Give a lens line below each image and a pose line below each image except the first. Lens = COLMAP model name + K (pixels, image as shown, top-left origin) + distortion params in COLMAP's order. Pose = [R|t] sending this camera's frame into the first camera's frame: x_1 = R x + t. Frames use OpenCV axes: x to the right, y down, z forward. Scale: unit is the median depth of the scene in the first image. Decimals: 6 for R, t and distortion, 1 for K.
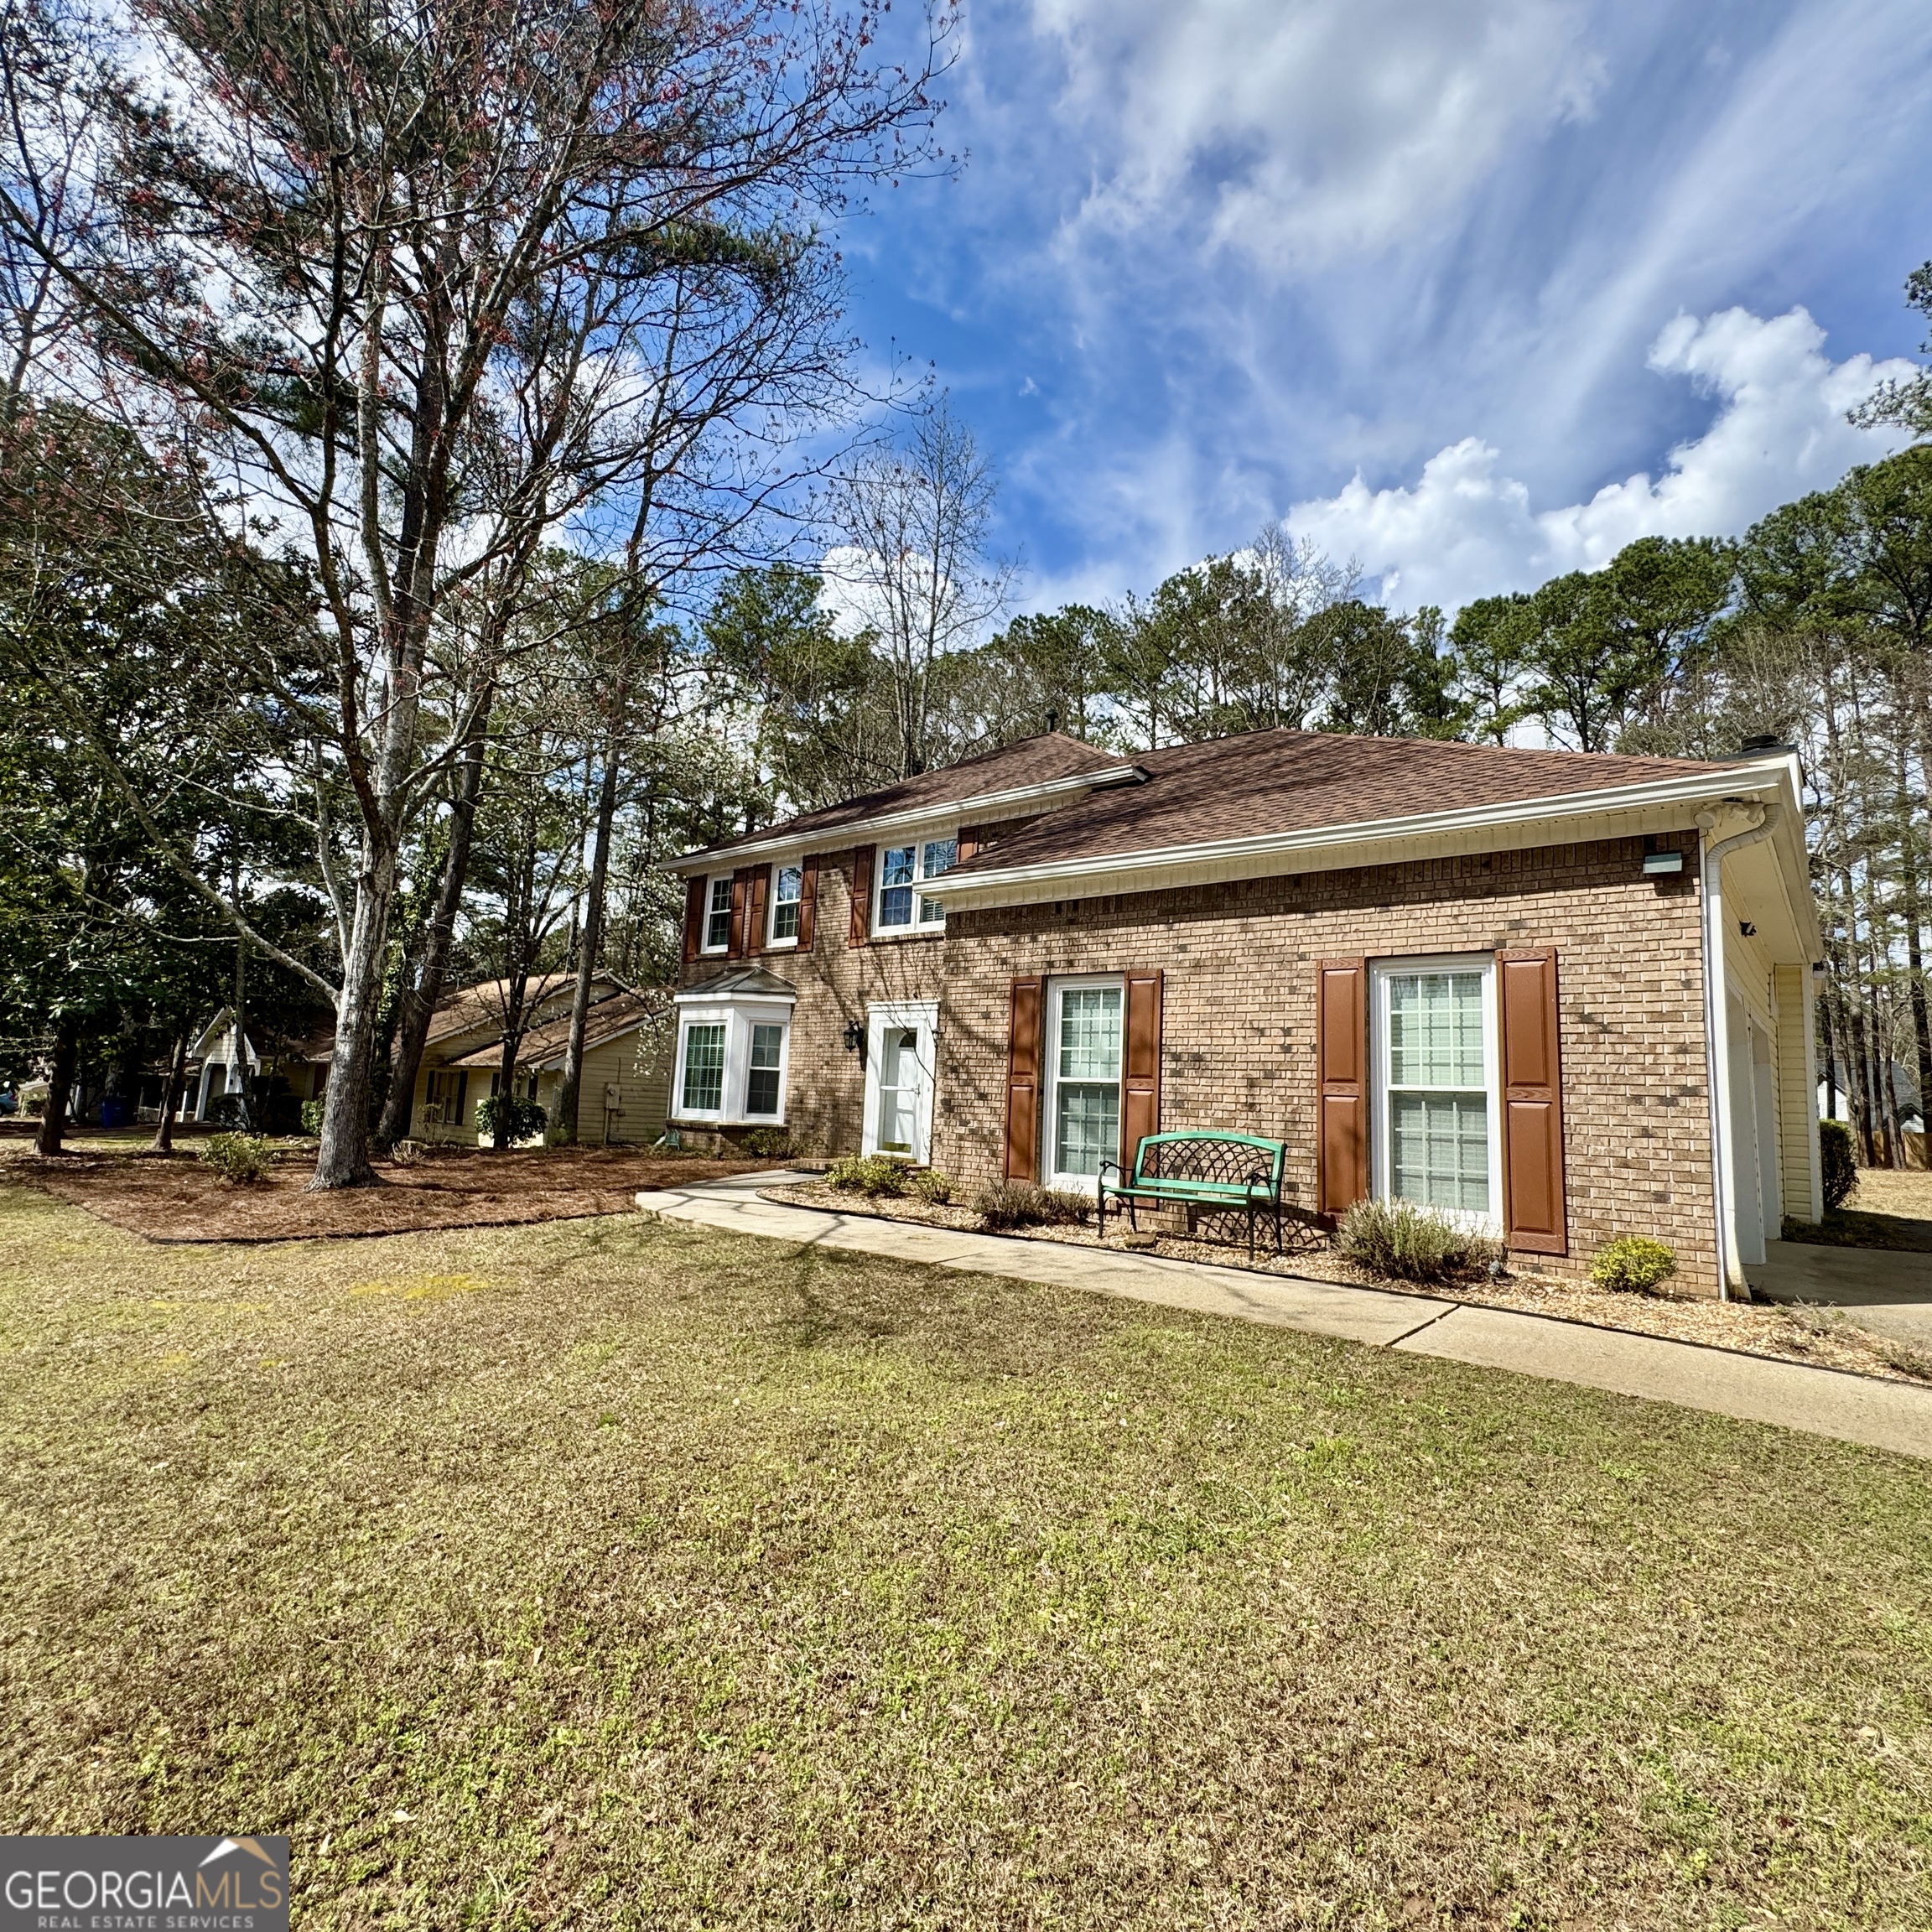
lens RADIAL K [[1035.1, 0, 966.0], [0, 1035.1, 966.0], [0, 0, 1]] dist [-0.001330, 0.000203]
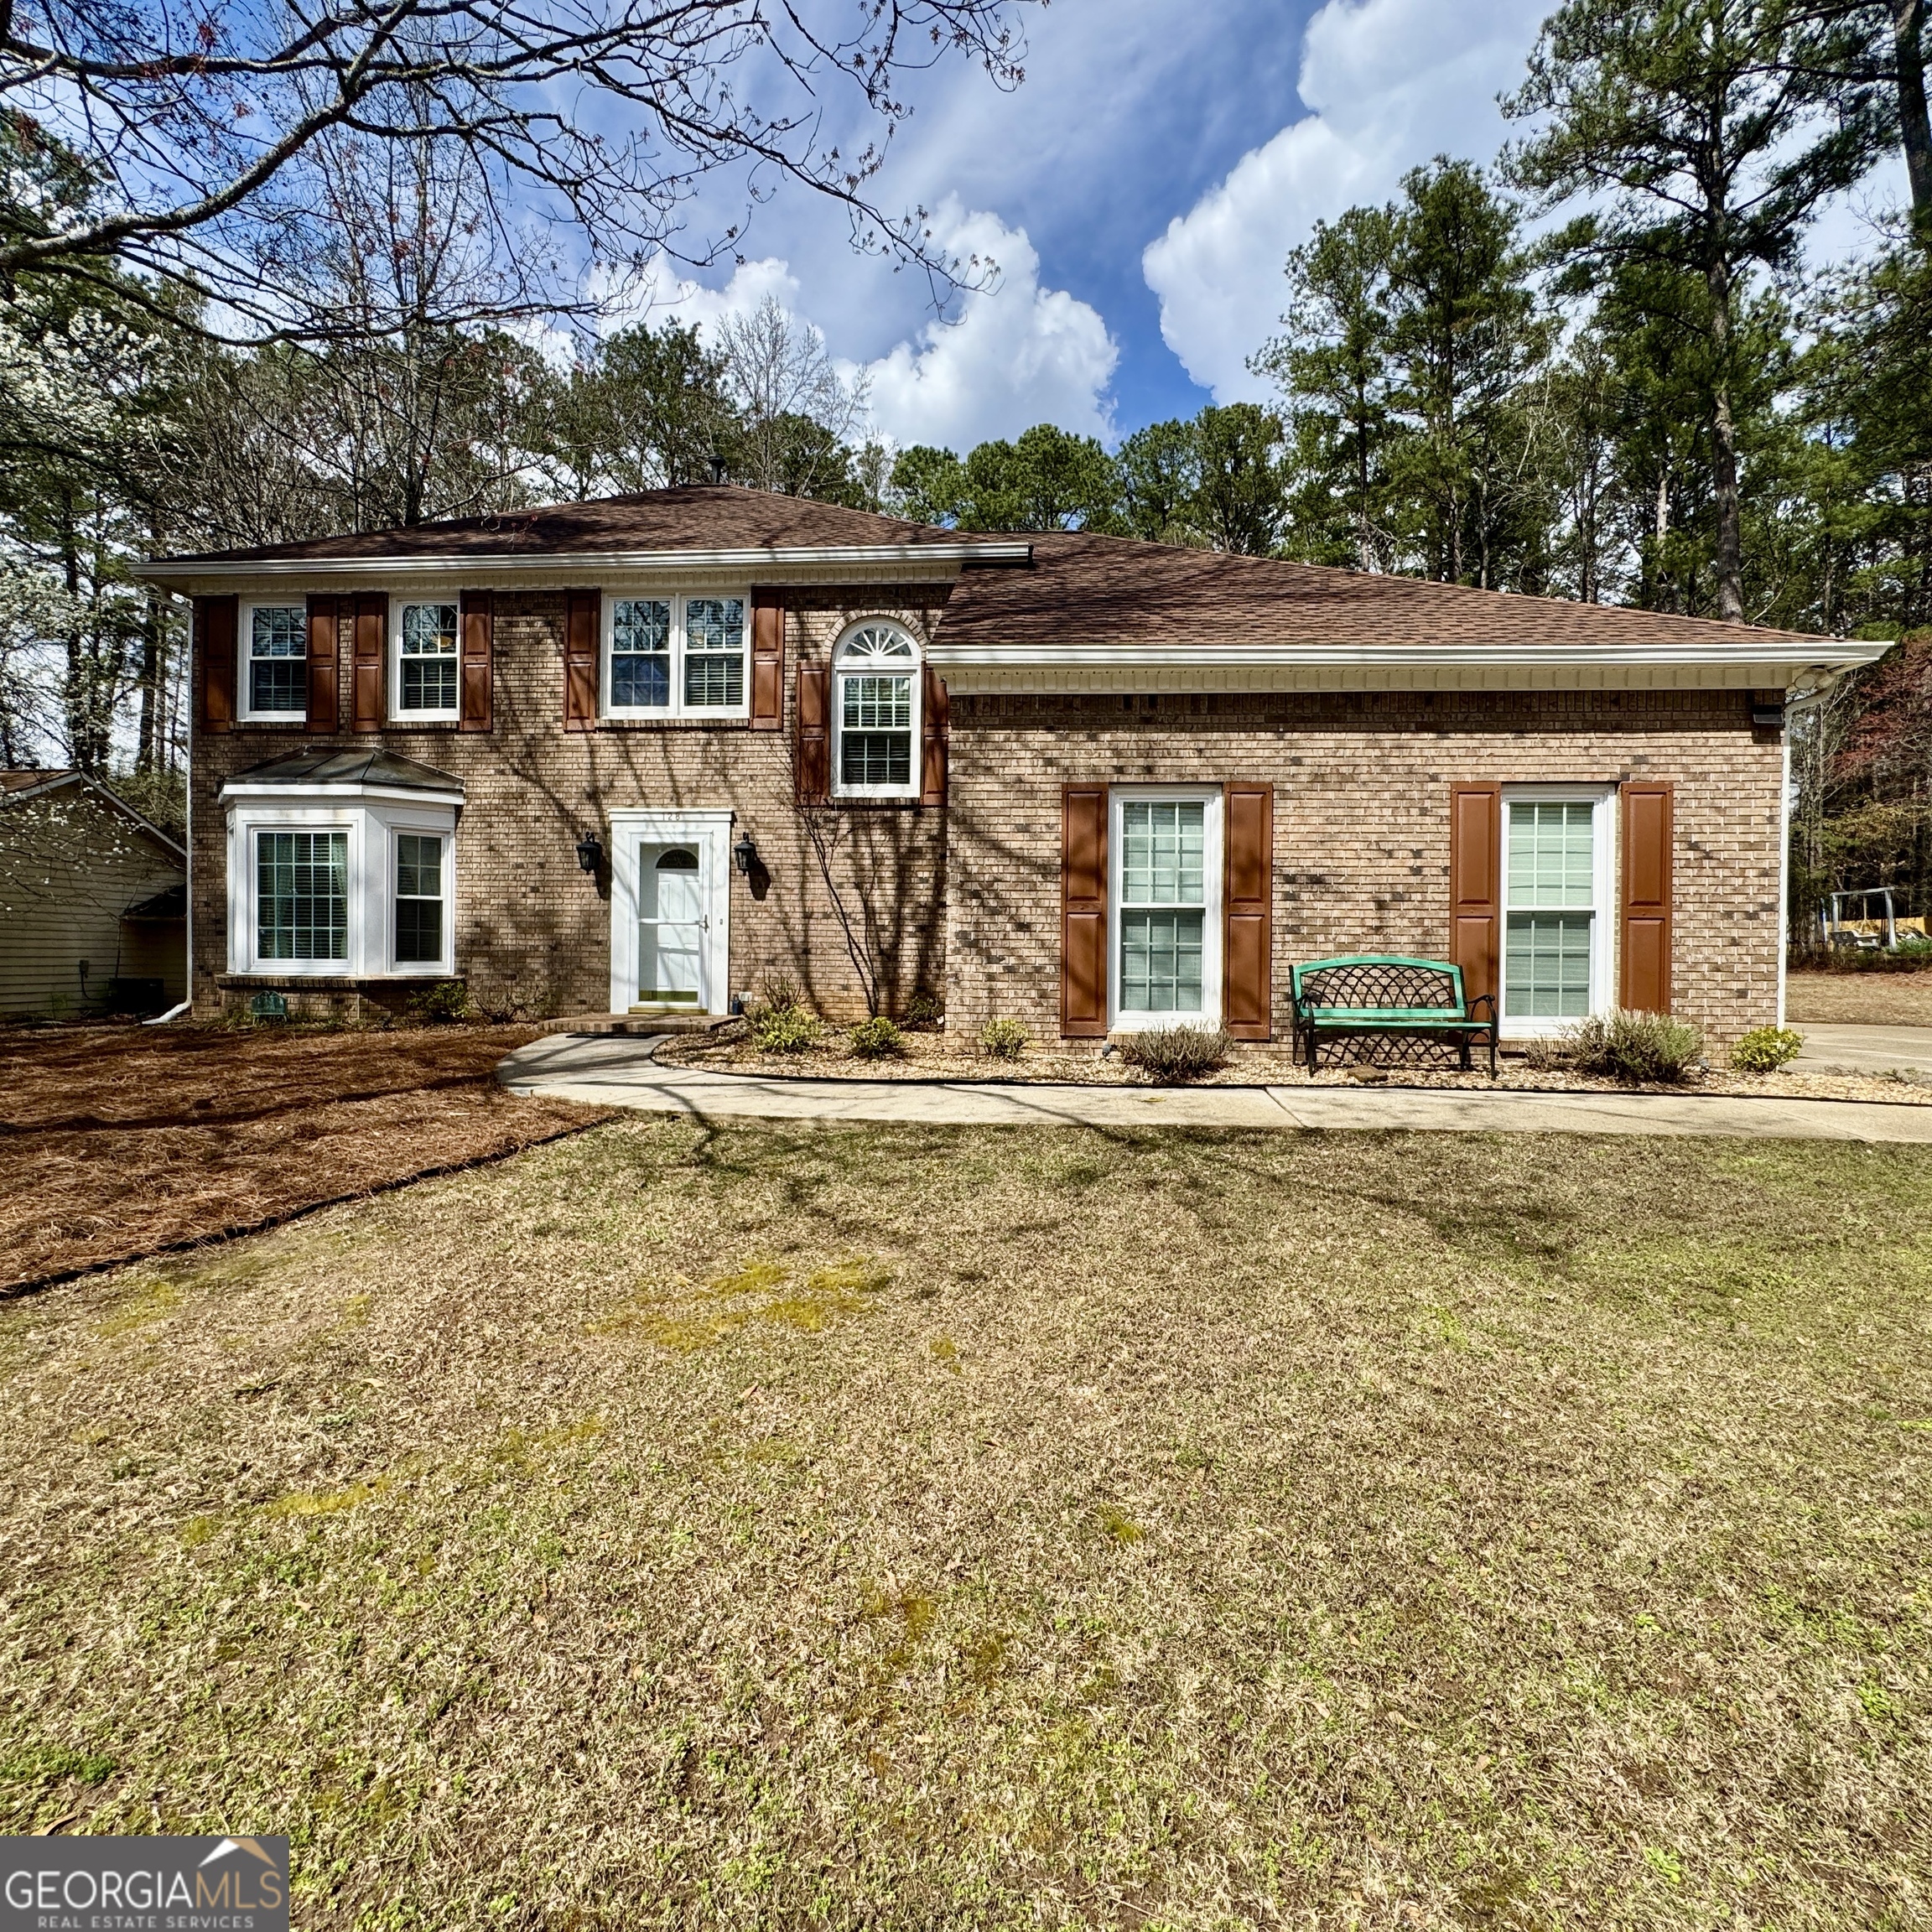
lens RADIAL K [[1035.1, 0, 966.0], [0, 1035.1, 966.0], [0, 0, 1]] dist [-0.001330, 0.000203]
pose [[0.808142, -0.043160, 0.587404, -0.514878], [-0.052880, 0.987967, 0.145343, 0.040074], [-0.586609, -0.148519, 0.796136, 0.370473]]
